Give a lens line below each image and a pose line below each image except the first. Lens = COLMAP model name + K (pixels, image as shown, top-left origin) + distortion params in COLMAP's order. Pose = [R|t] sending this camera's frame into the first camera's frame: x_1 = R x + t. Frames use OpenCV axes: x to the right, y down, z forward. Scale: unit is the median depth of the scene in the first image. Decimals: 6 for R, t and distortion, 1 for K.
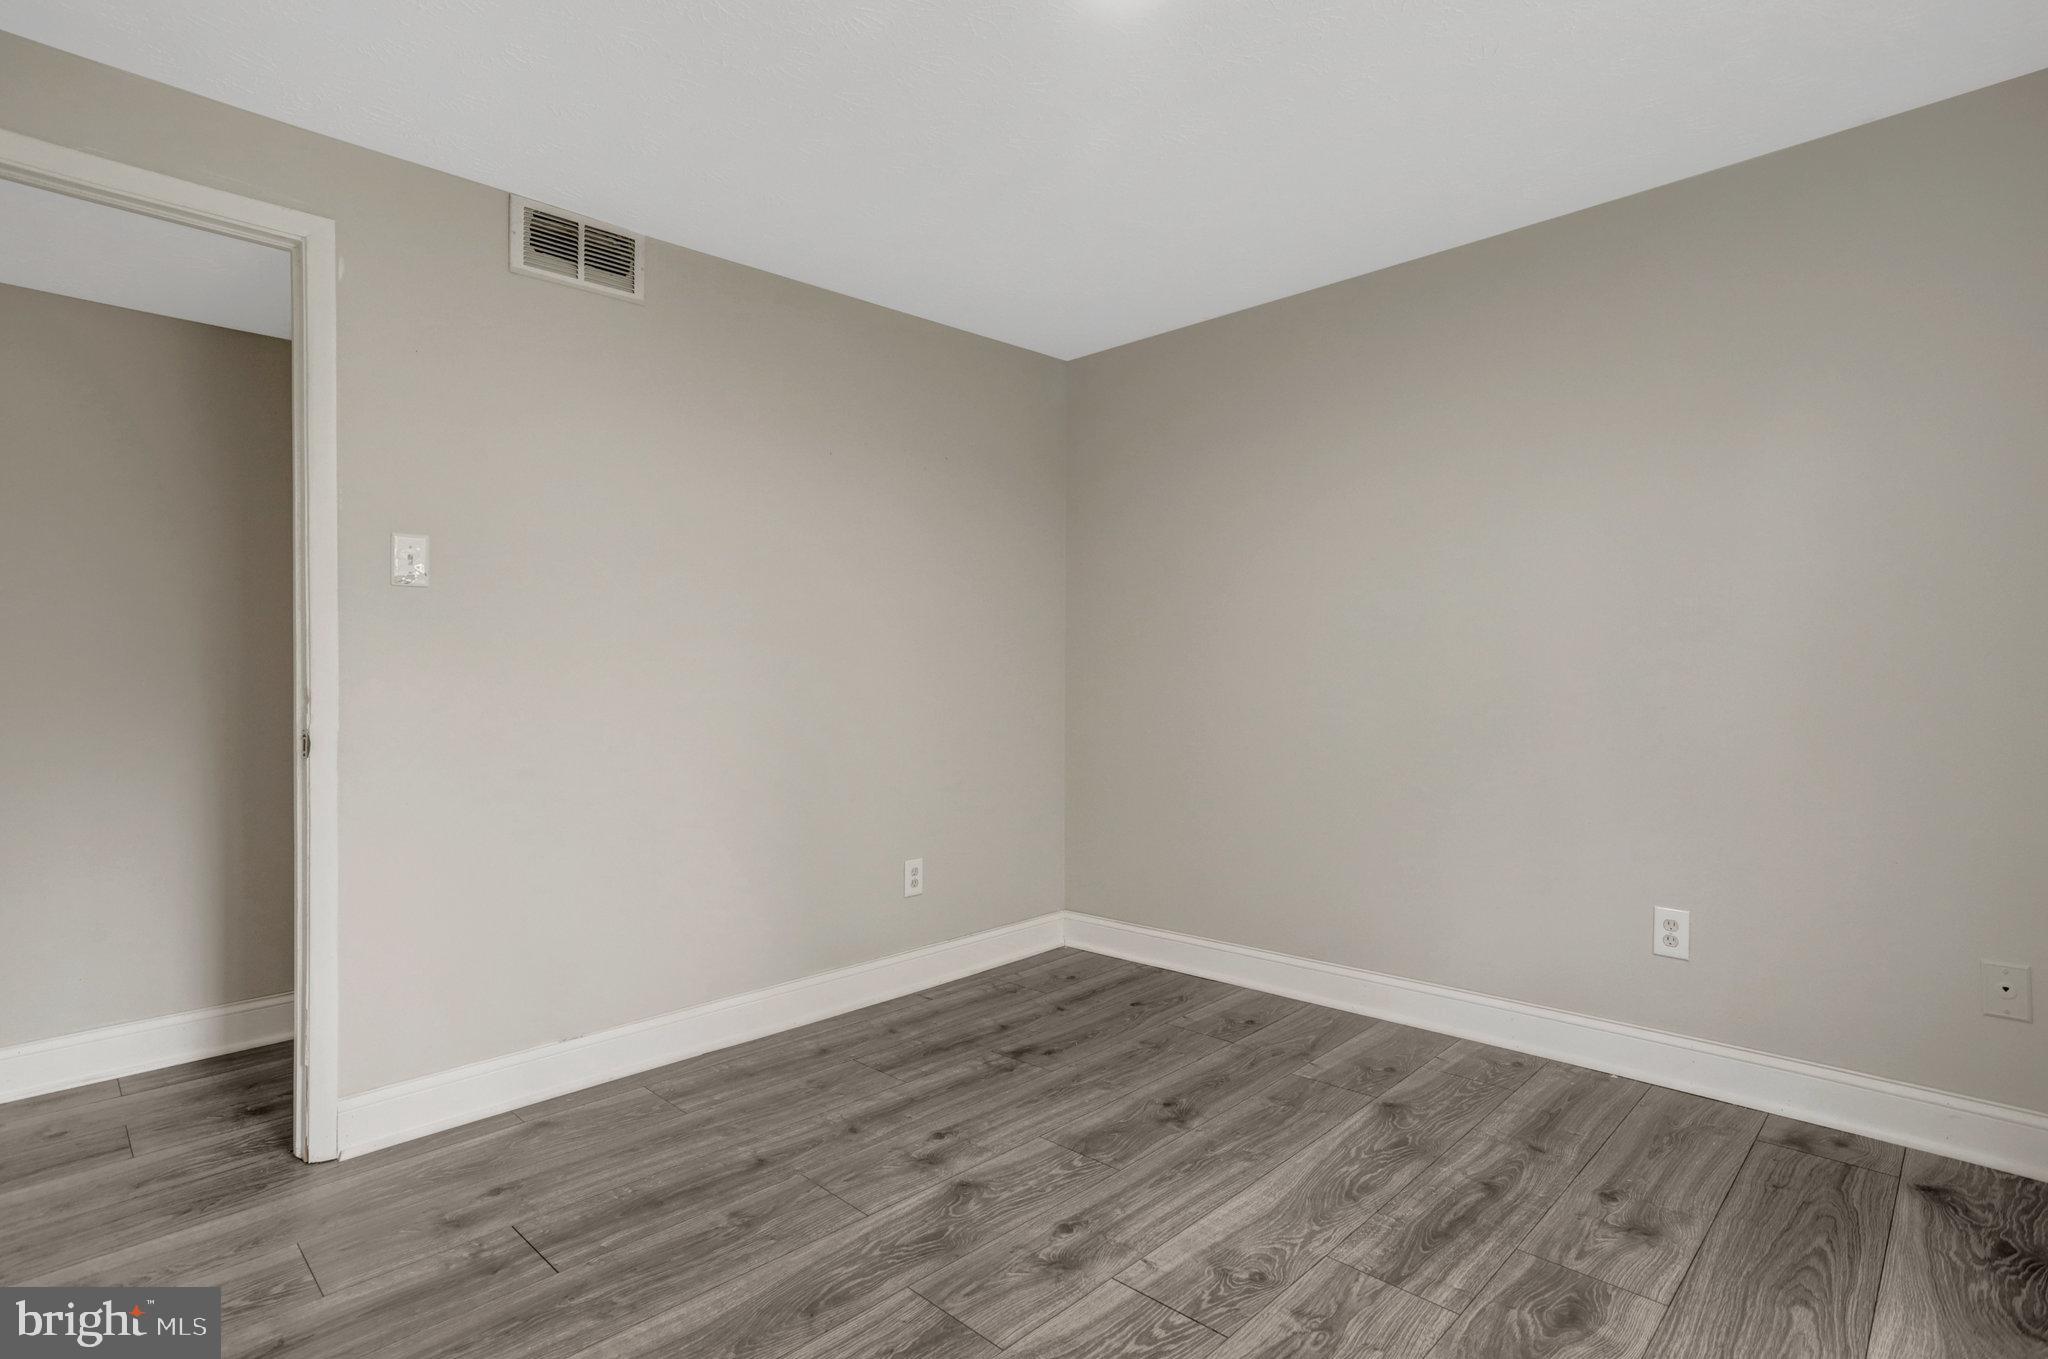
lens RADIAL K [[1005.2, 0, 1022.2], [0, 1005.2, 673.7], [0, 0, 1]] dist [-0.022611, 0.021067]
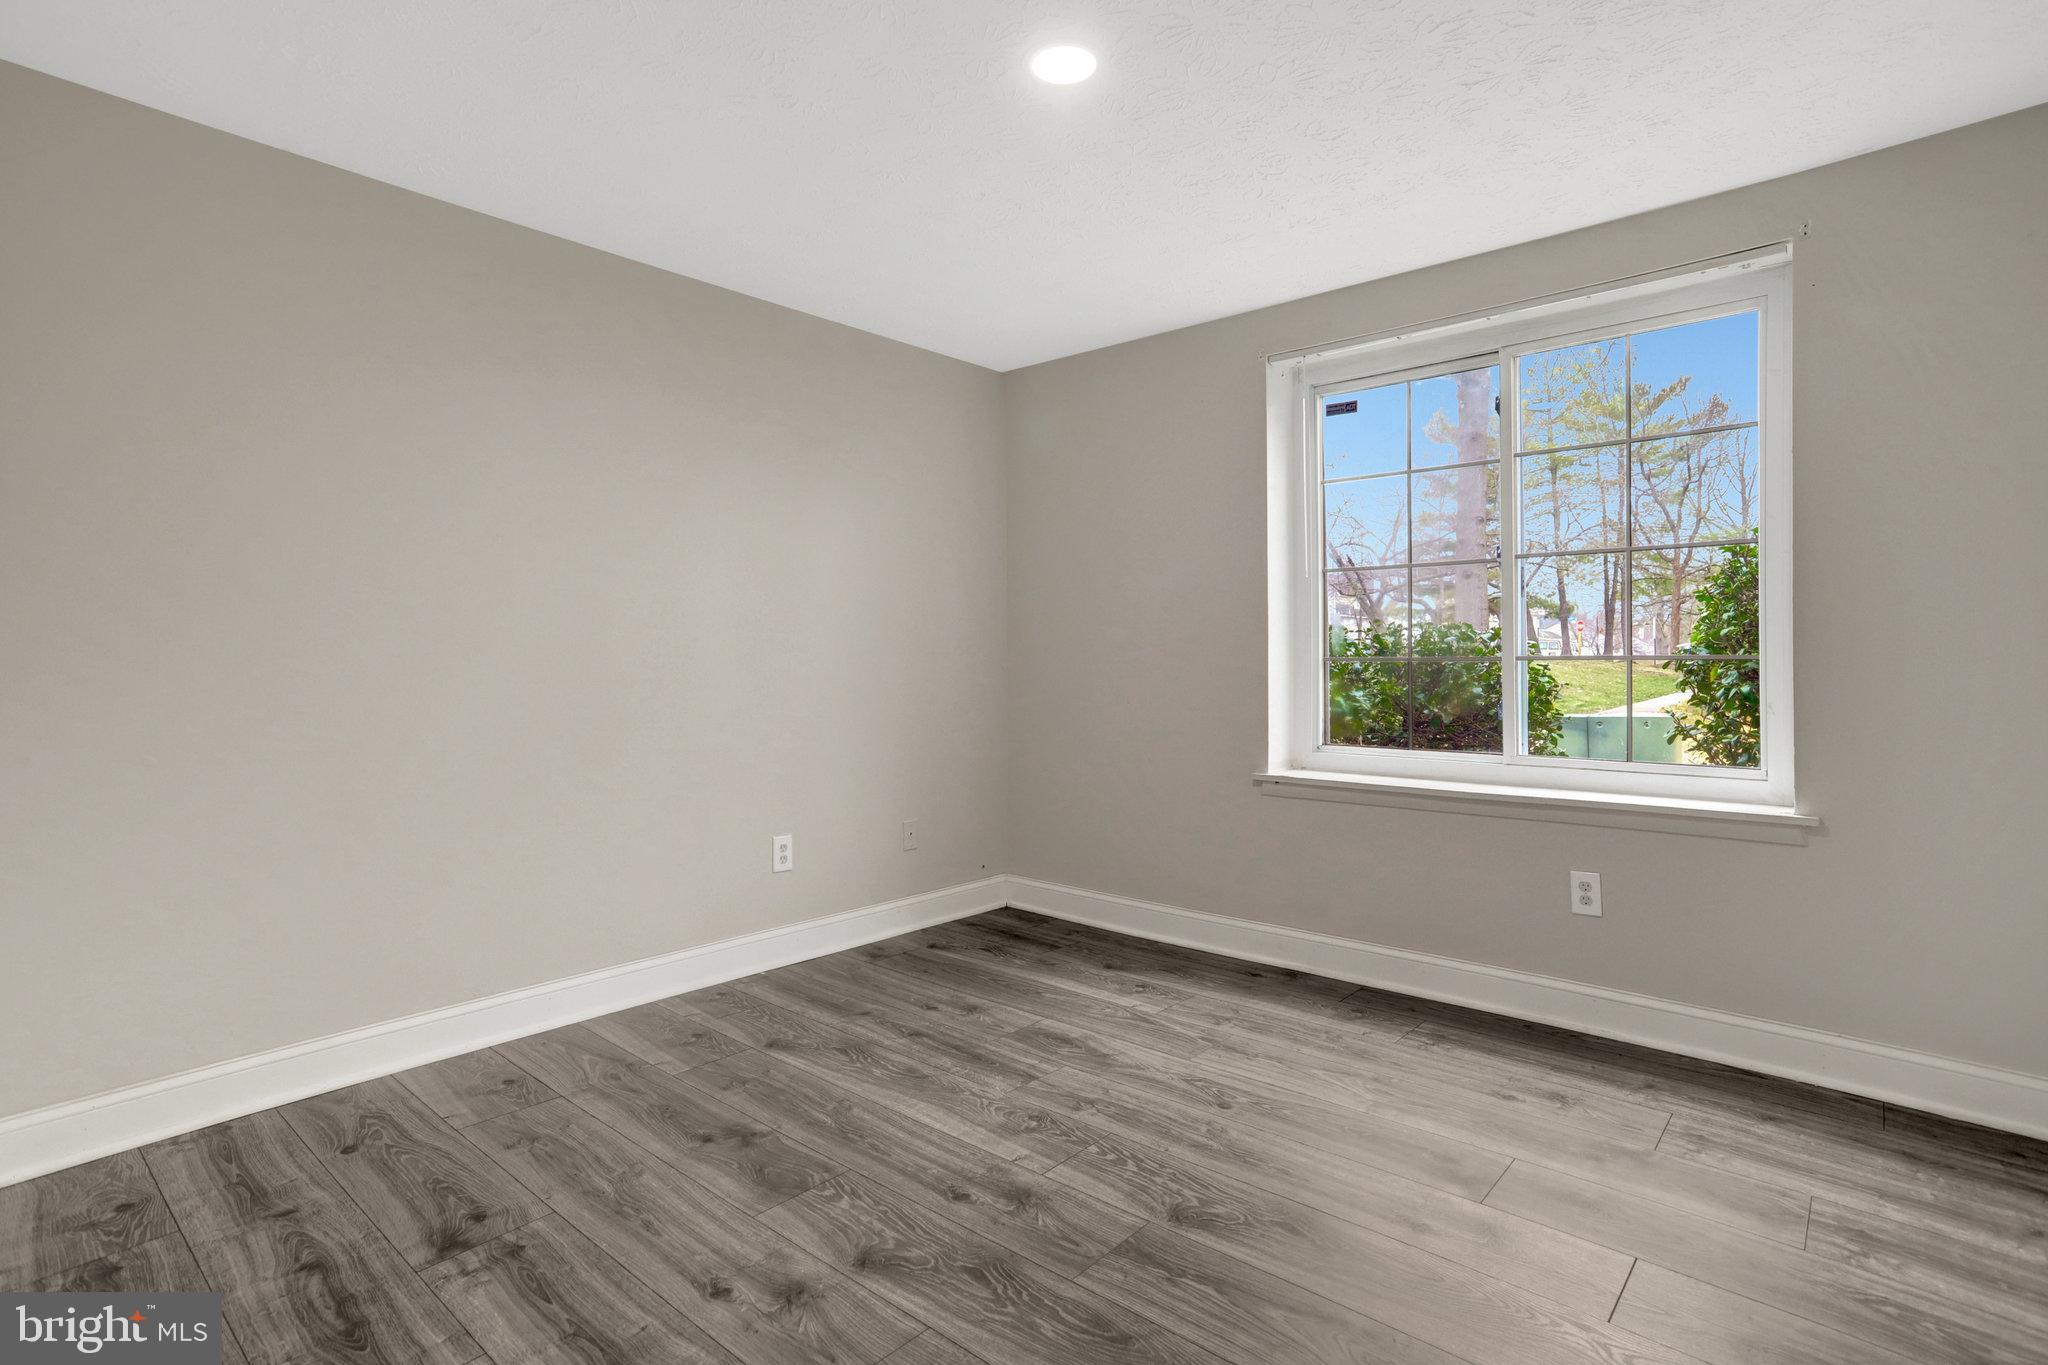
lens RADIAL K [[1005.2, 0, 1022.2], [0, 1005.2, 676.7], [0, 0, 1]] dist [-0.022611, 0.021067]
pose [[-0.046880, -0.002702, 0.998897, -0.822068], [0.005015, 0.999983, 0.002940, 0.019655], [-0.998888, 0.005148, -0.046866, 0.830678]]
